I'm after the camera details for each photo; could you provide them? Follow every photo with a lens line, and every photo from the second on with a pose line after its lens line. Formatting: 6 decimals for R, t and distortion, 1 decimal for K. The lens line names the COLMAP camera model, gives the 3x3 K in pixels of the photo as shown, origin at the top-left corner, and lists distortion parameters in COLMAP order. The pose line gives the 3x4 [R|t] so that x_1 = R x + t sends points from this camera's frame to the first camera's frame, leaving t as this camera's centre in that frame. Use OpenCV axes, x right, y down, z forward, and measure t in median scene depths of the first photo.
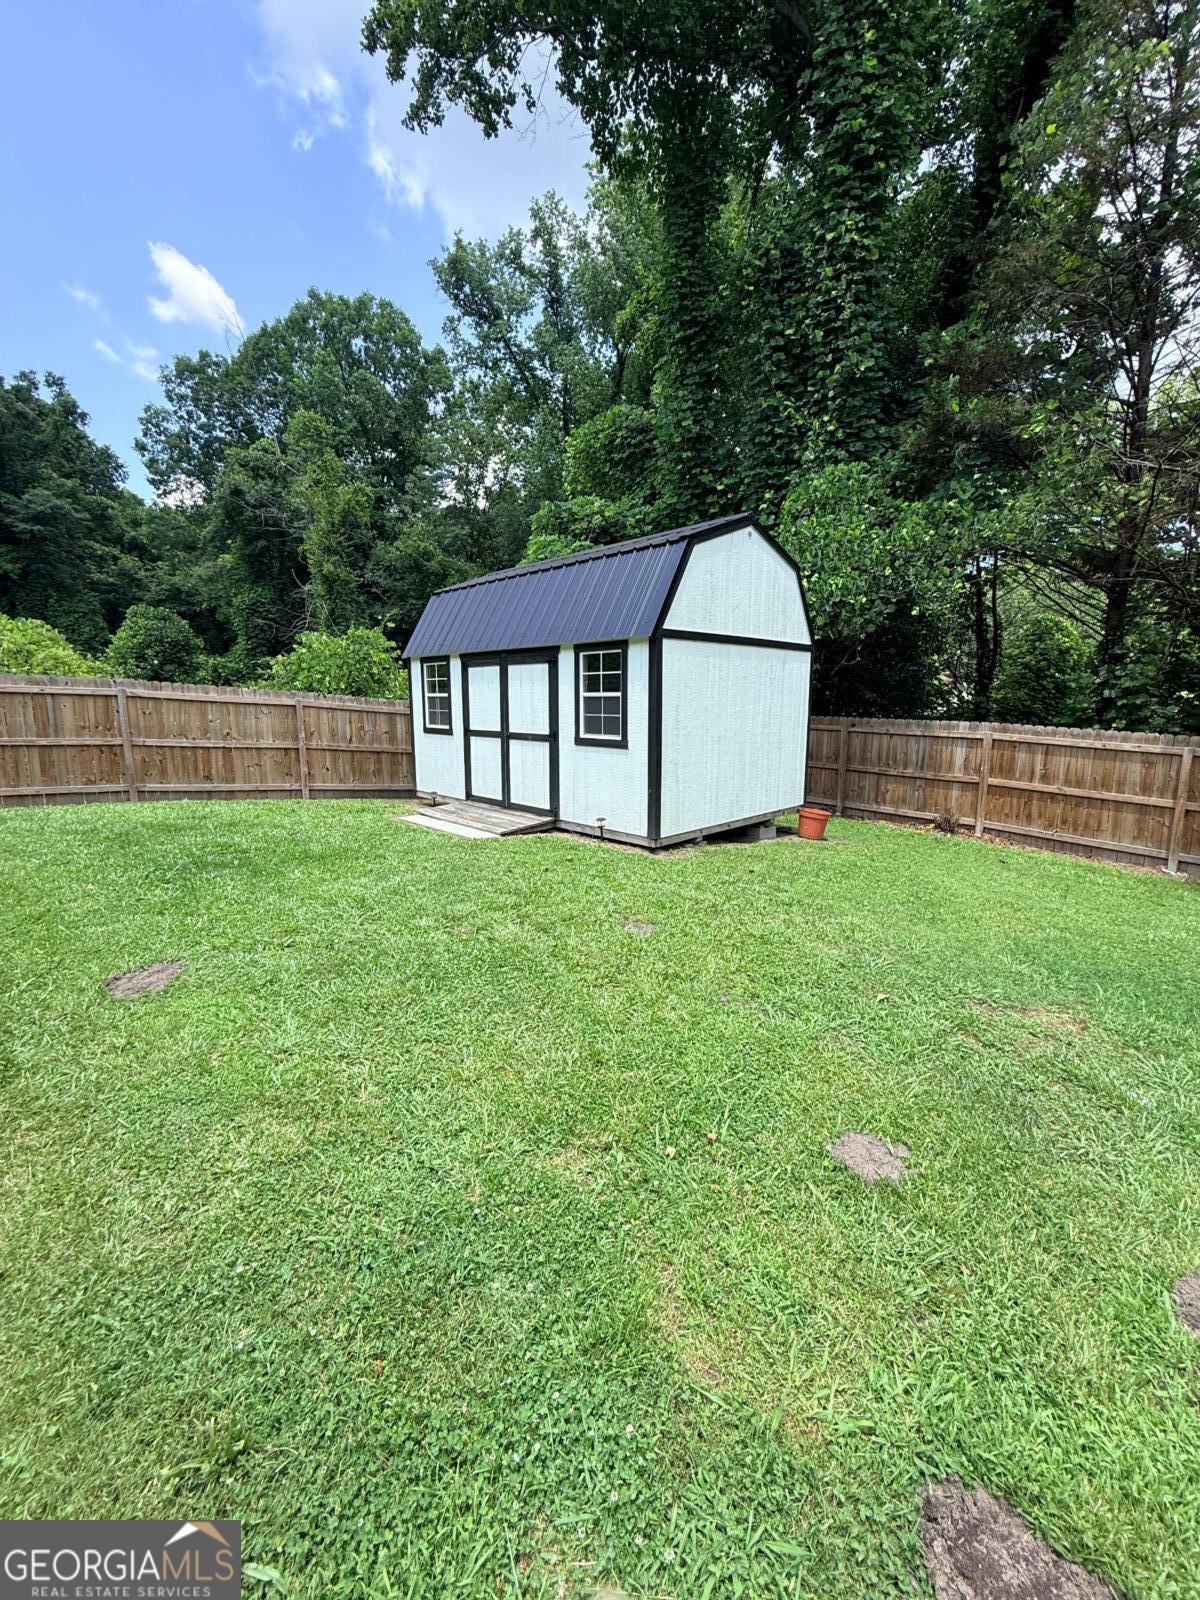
lens RADIAL K [[636.5, 0, 601.1], [0, 636.5, 796.7], [0, 0, 1]] dist [-0.000421, 0.000142]
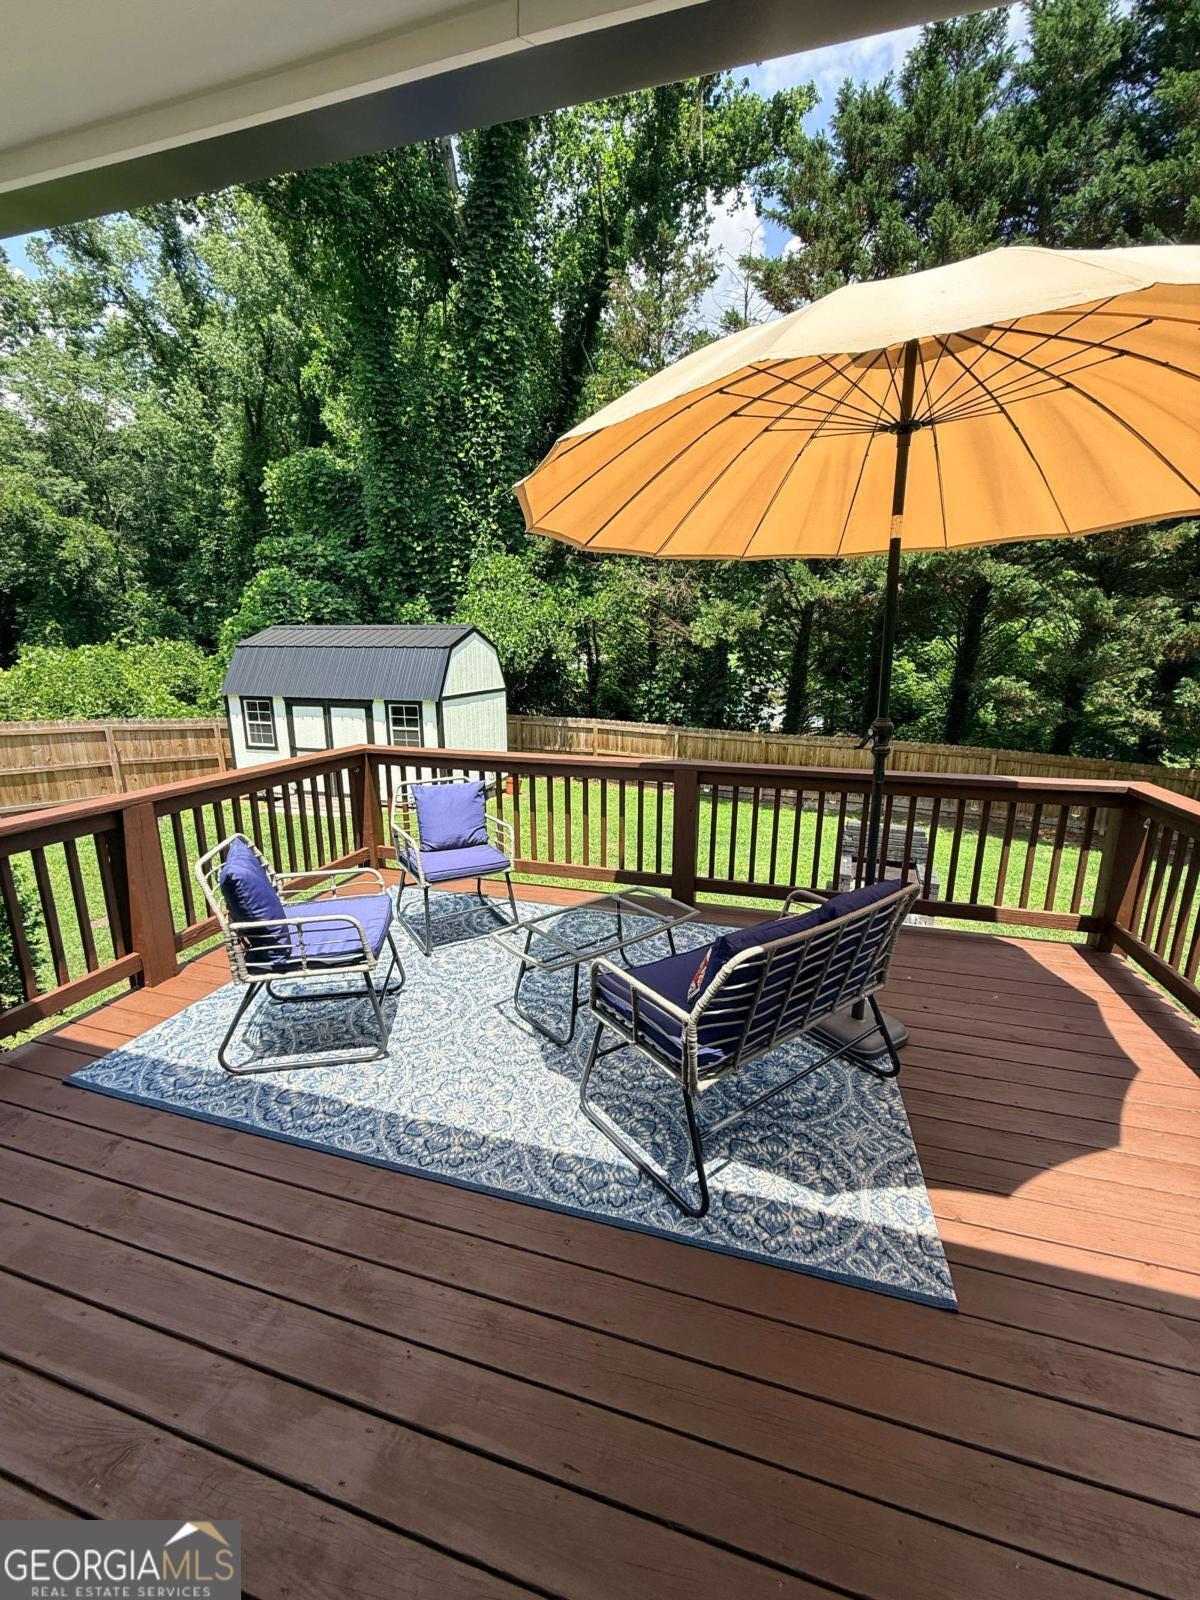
lens RADIAL K [[636.5, 0, 600.5], [0, 636.5, 790.3], [0, 0, 1]] dist [-0.000421, 0.000142]
pose [[0.859844, -0.107202, 0.499176, -0.270360], [0.074396, 0.993580, 0.085231, -0.060739], [-0.505108, -0.036148, 0.862299, -0.513163]]
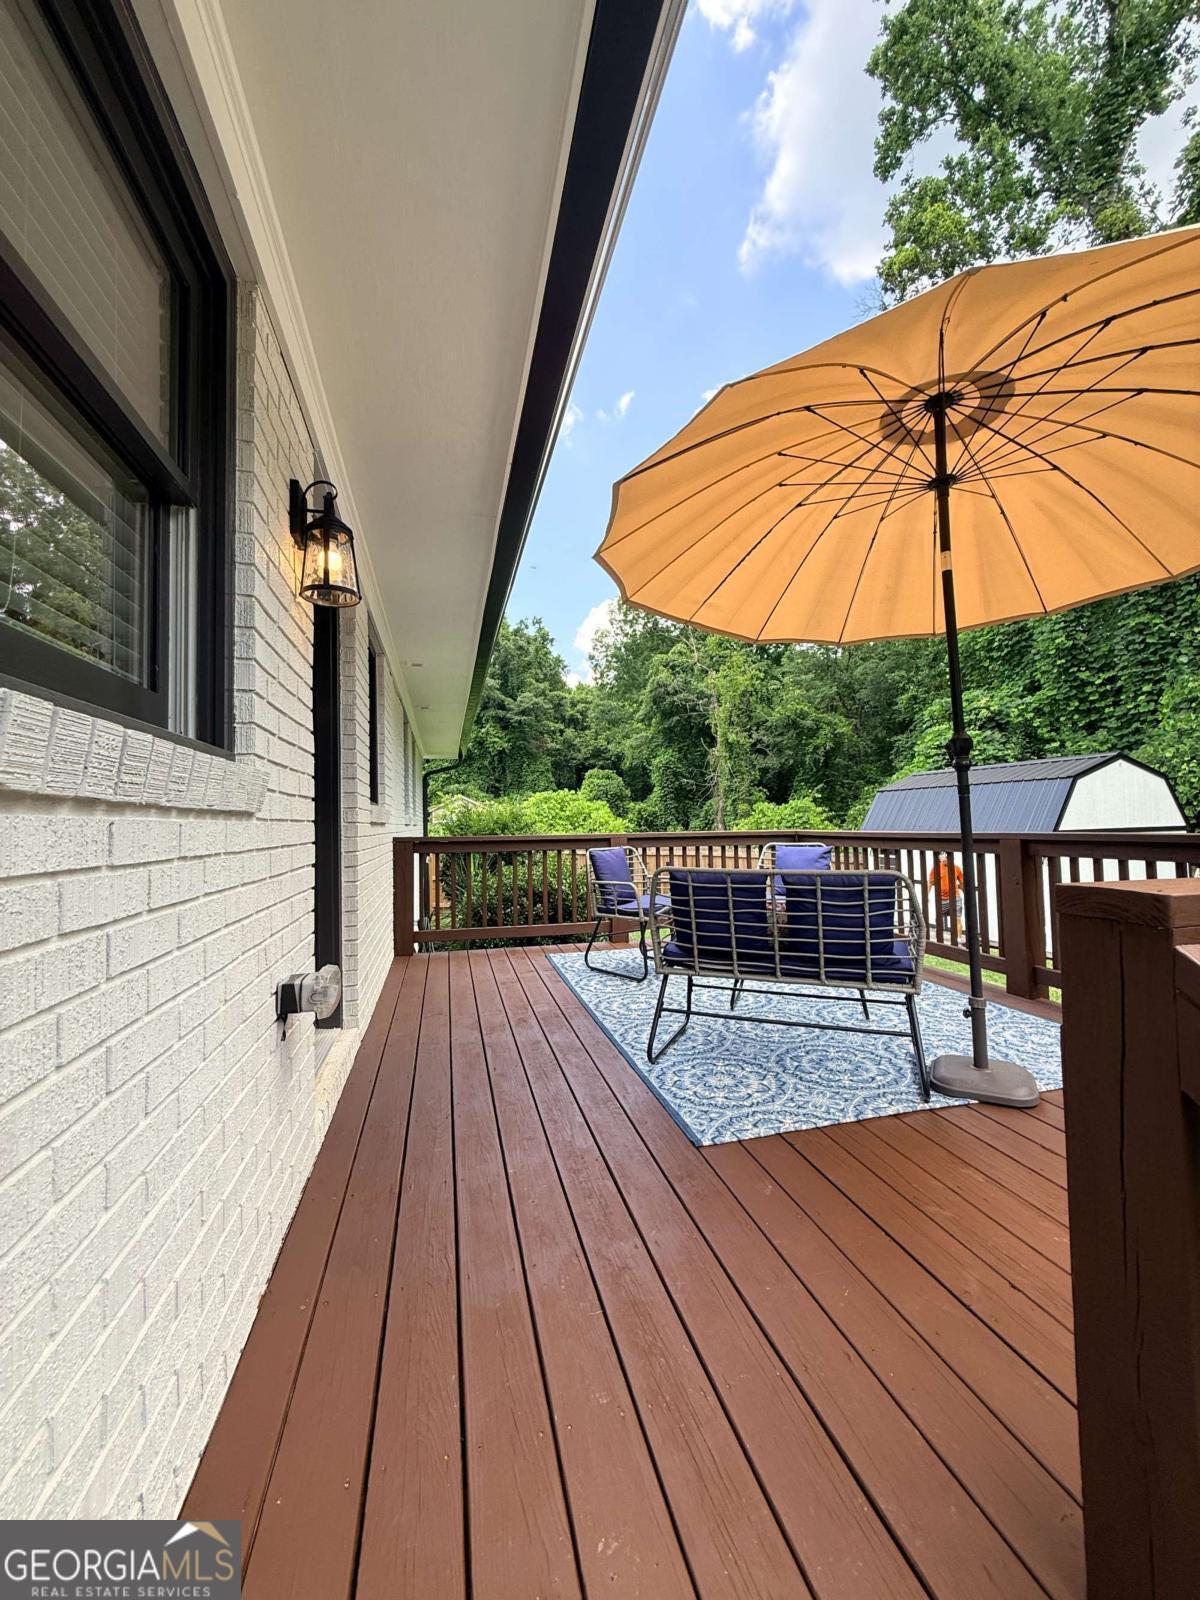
lens RADIAL K [[636.5, 0, 603.0], [0, 636.5, 787.8], [0, 0, 1]] dist [-0.000421, 0.000142]
pose [[0.872431, -0.046631, -0.486508, -0.077703], [-0.052074, 0.980903, -0.187399, 0.007258], [0.485955, 0.188827, 0.853342, -0.618506]]
